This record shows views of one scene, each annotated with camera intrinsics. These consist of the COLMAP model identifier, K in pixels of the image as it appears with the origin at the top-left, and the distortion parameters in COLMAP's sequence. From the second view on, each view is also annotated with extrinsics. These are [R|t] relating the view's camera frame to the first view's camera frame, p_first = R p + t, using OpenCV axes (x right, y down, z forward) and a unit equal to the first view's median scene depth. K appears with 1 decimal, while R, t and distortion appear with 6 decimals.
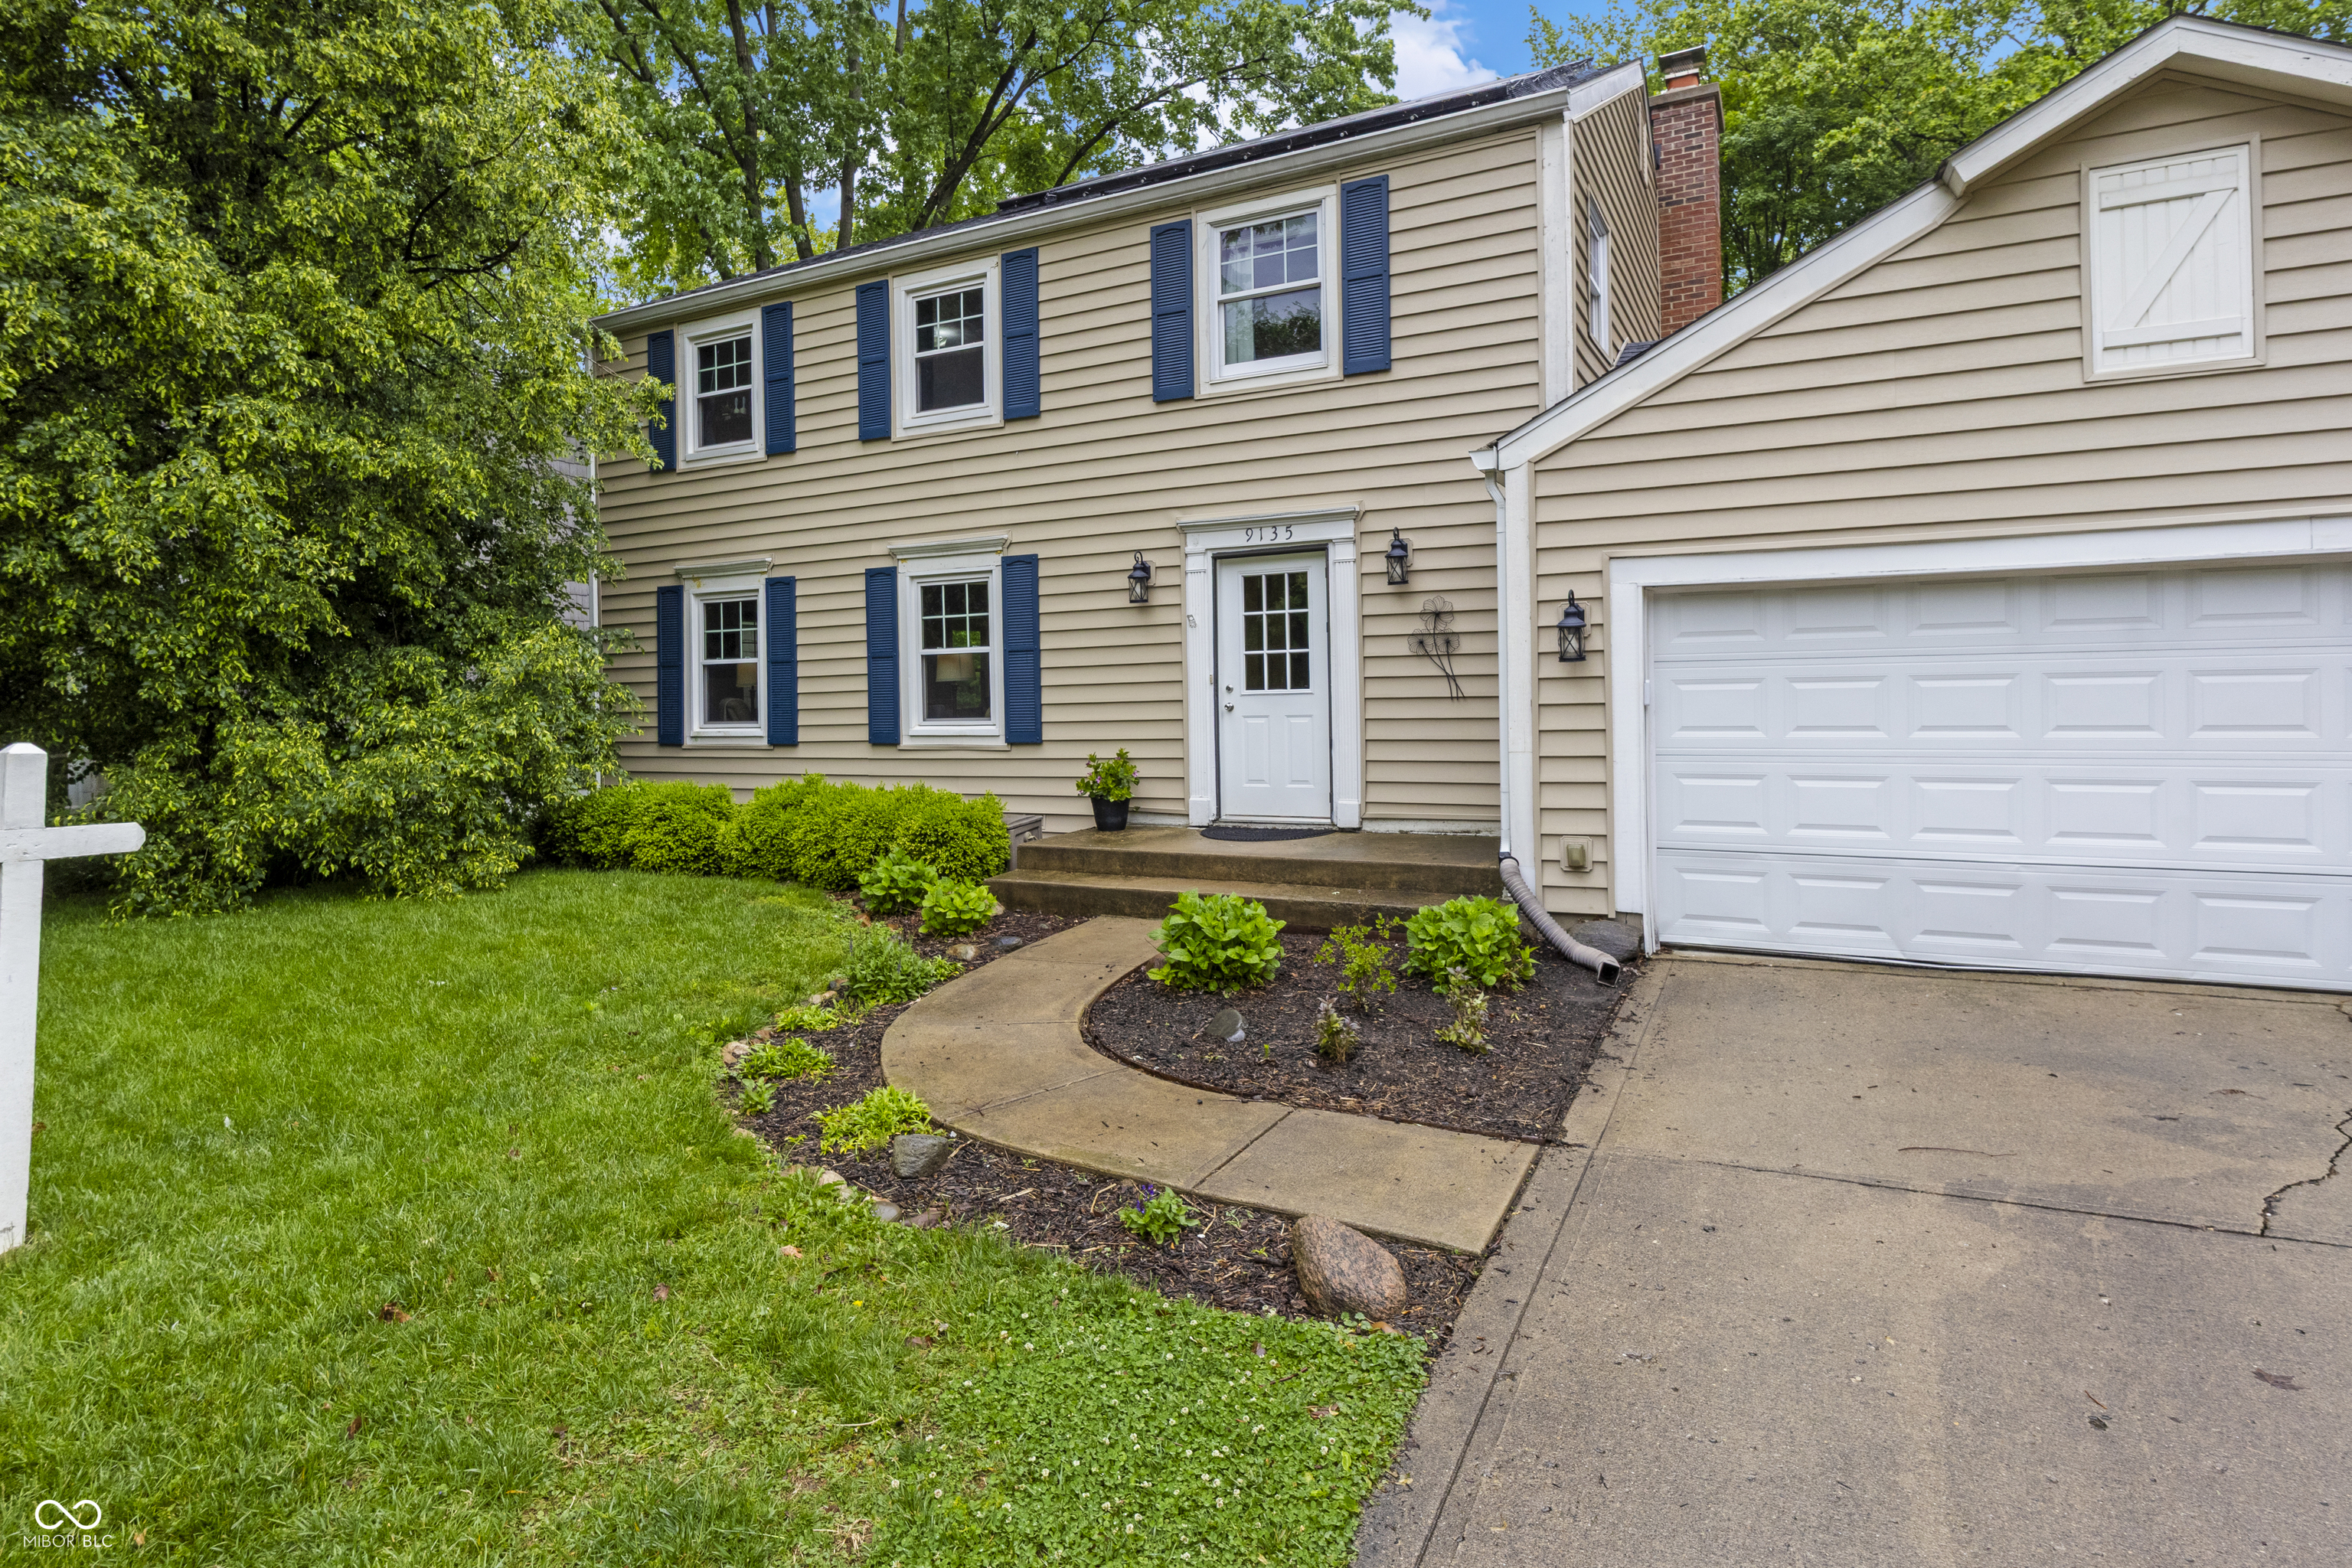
lens RADIAL K [[1233.8, 0, 1161.8], [0, 1233.8, 704.3], [0, 0, 1]] dist [-0.003064, -0.000016]
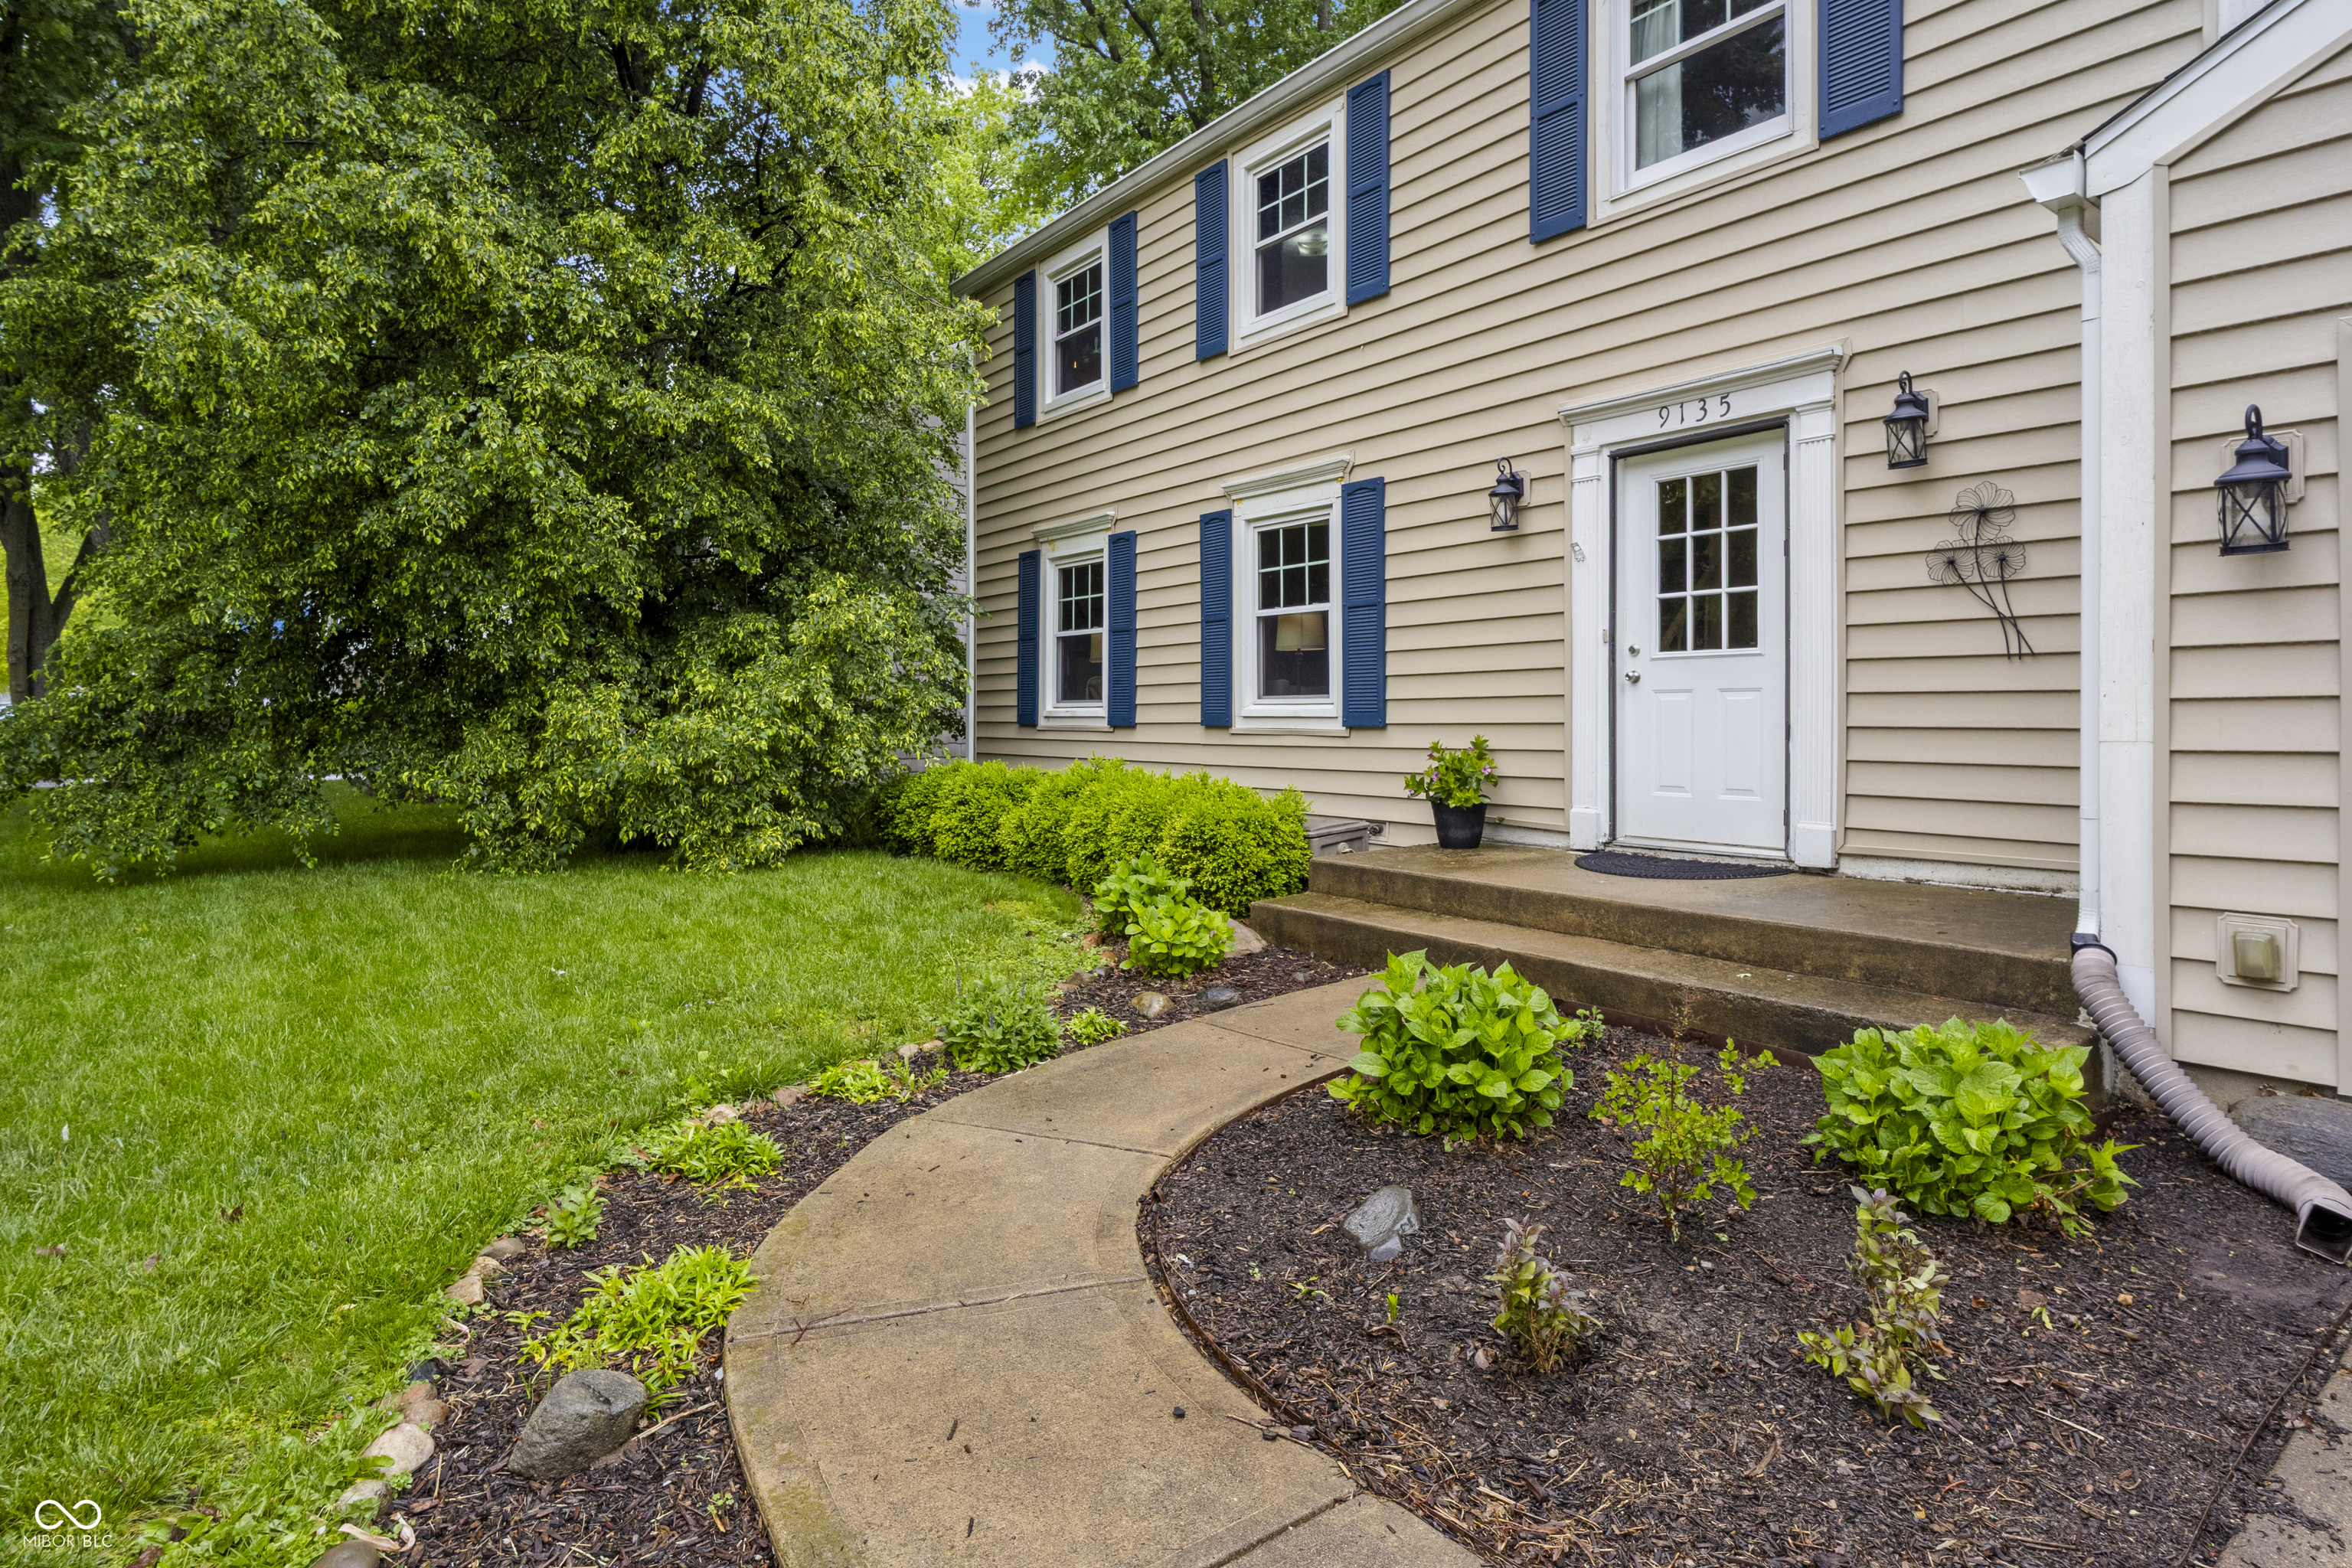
lens RADIAL K [[1225.0, 0, 1182.0], [0, 1225.0, 715.9], [0, 0, 1]] dist [-0.004625, -0.000501]
pose [[0.906296, 0.018367, -0.422244, 0.115612], [-0.018226, 0.999824, 0.004369, 0.025485], [0.422250, 0.003736, 0.906472, 0.290117]]
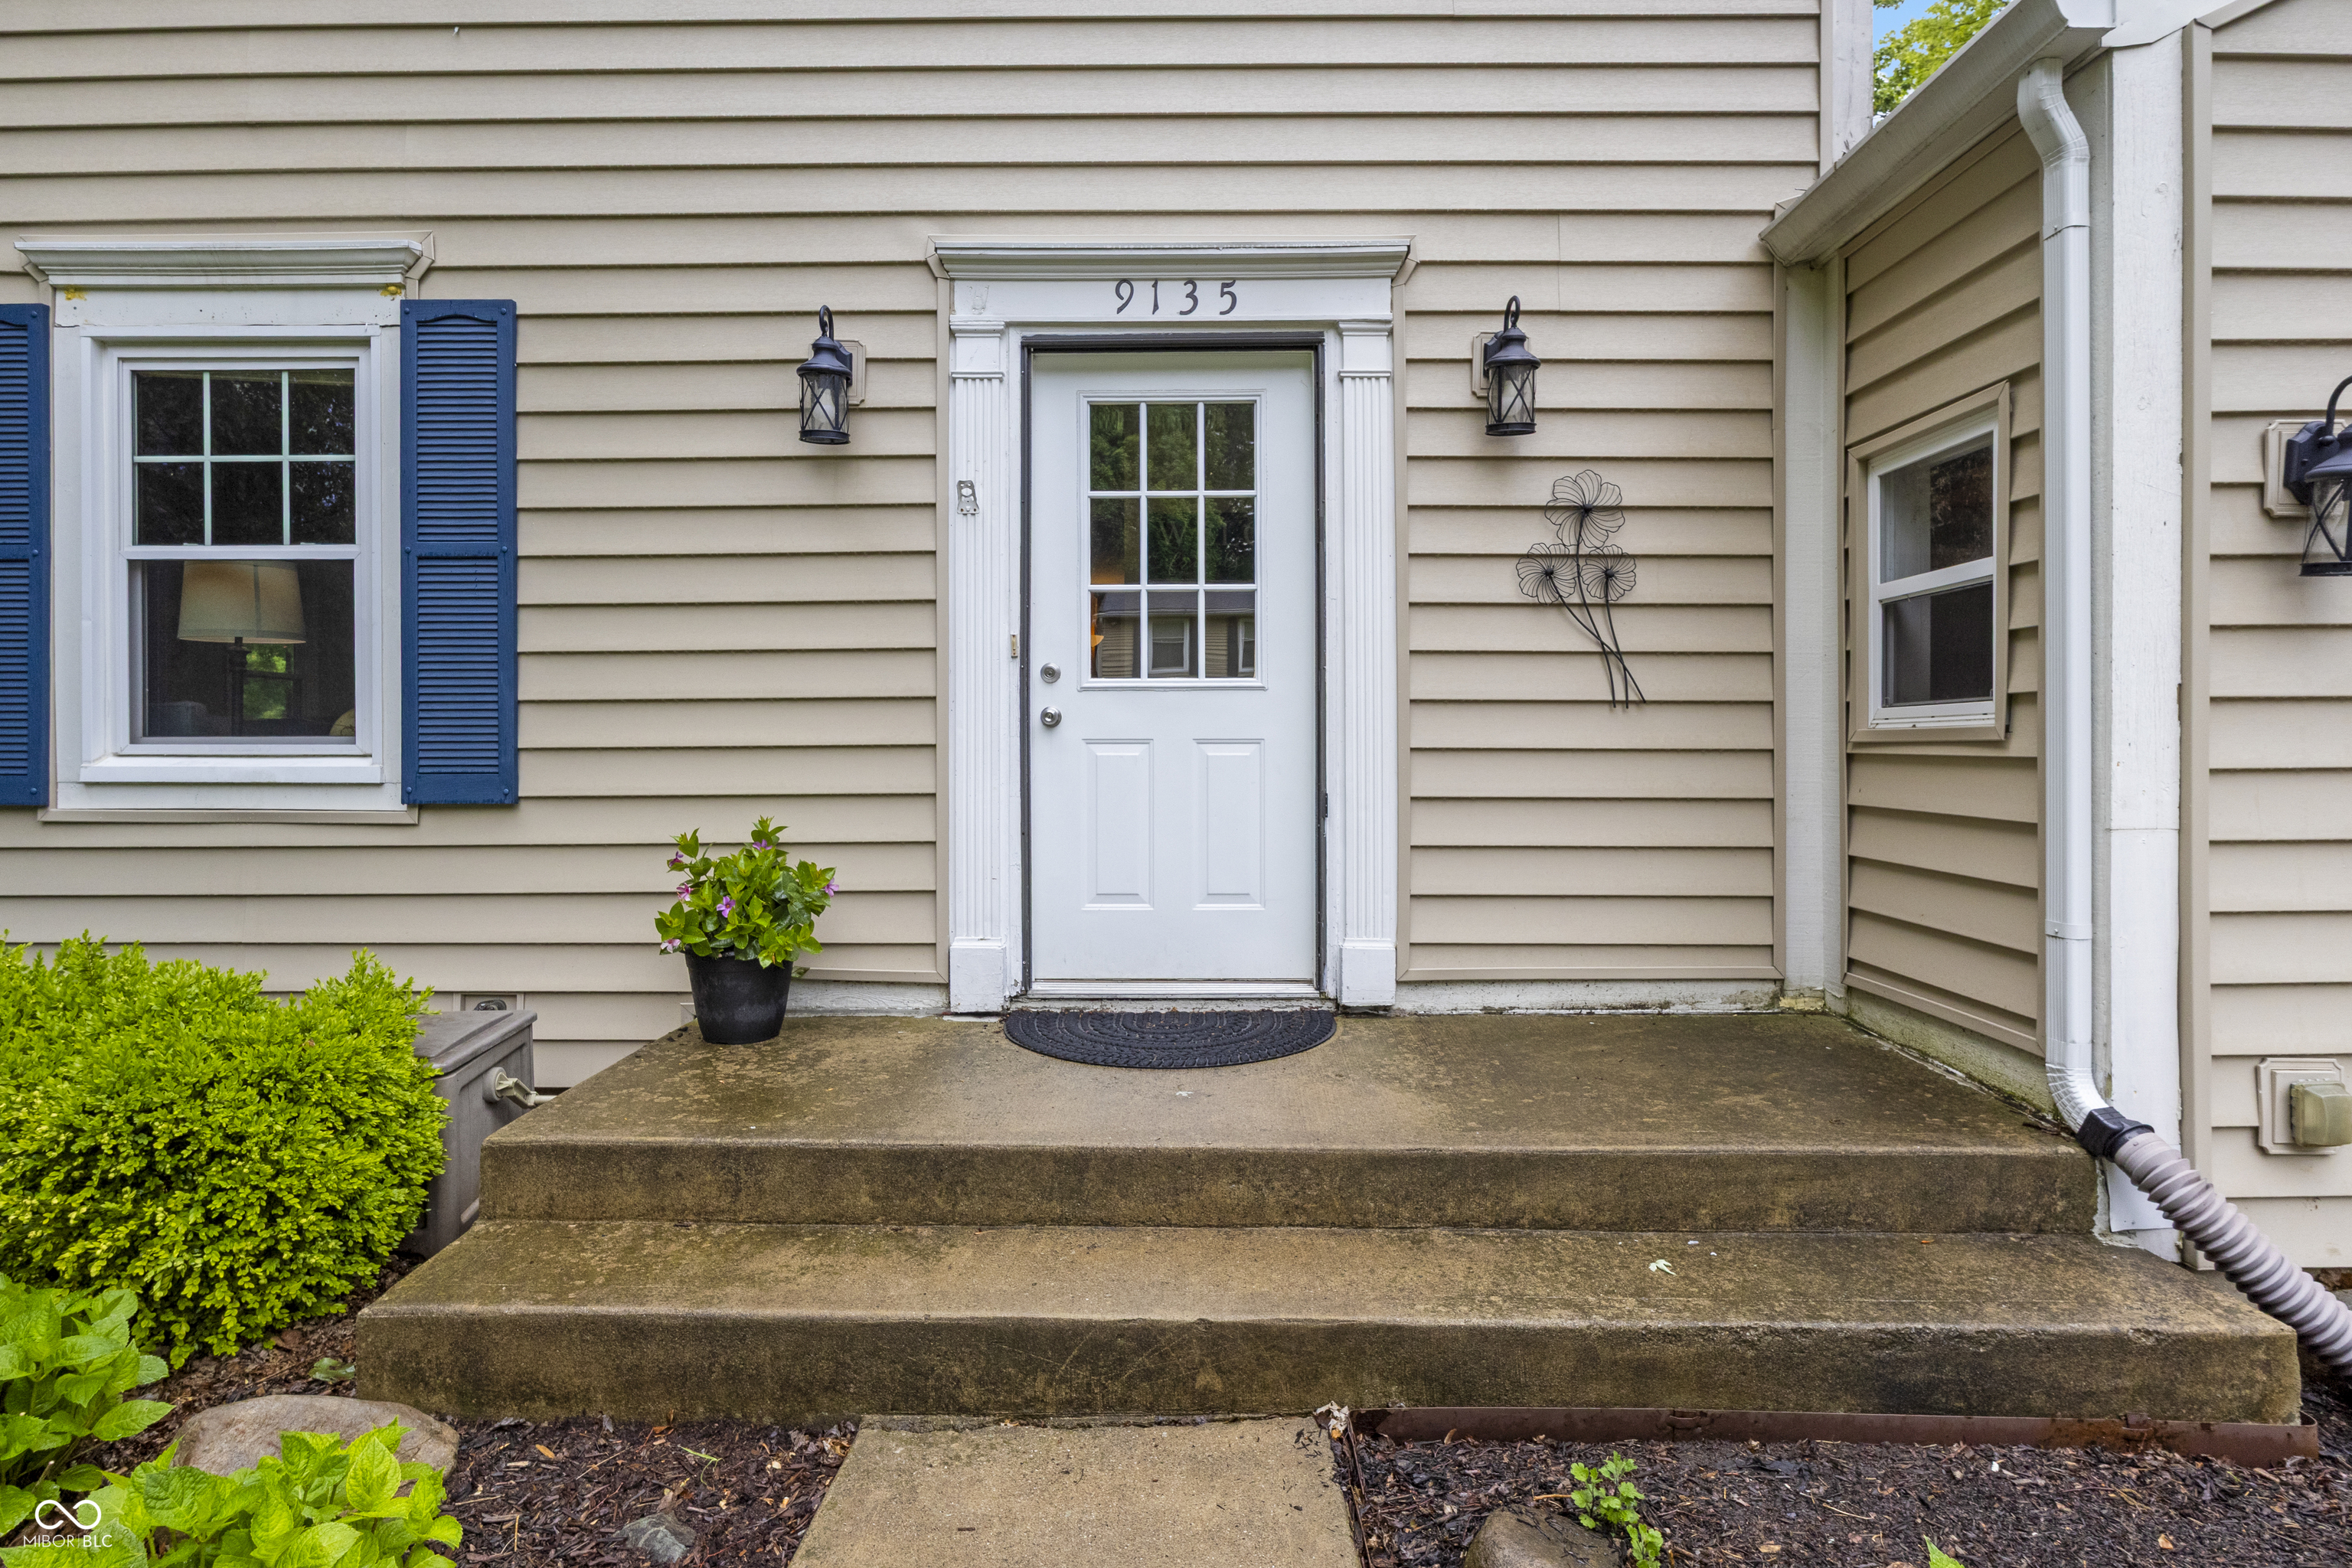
lens RADIAL K [[1240.4, 0, 1137.9], [0, 1240.4, 756.3], [0, 0, 1]] dist [-0.002913, -0.000613]
pose [[0.893721, 0.018685, 0.448234, -0.105603], [-0.014893, 0.999817, -0.011984, 0.020111], [-0.448376, 0.004035, 0.893836, 0.624239]]
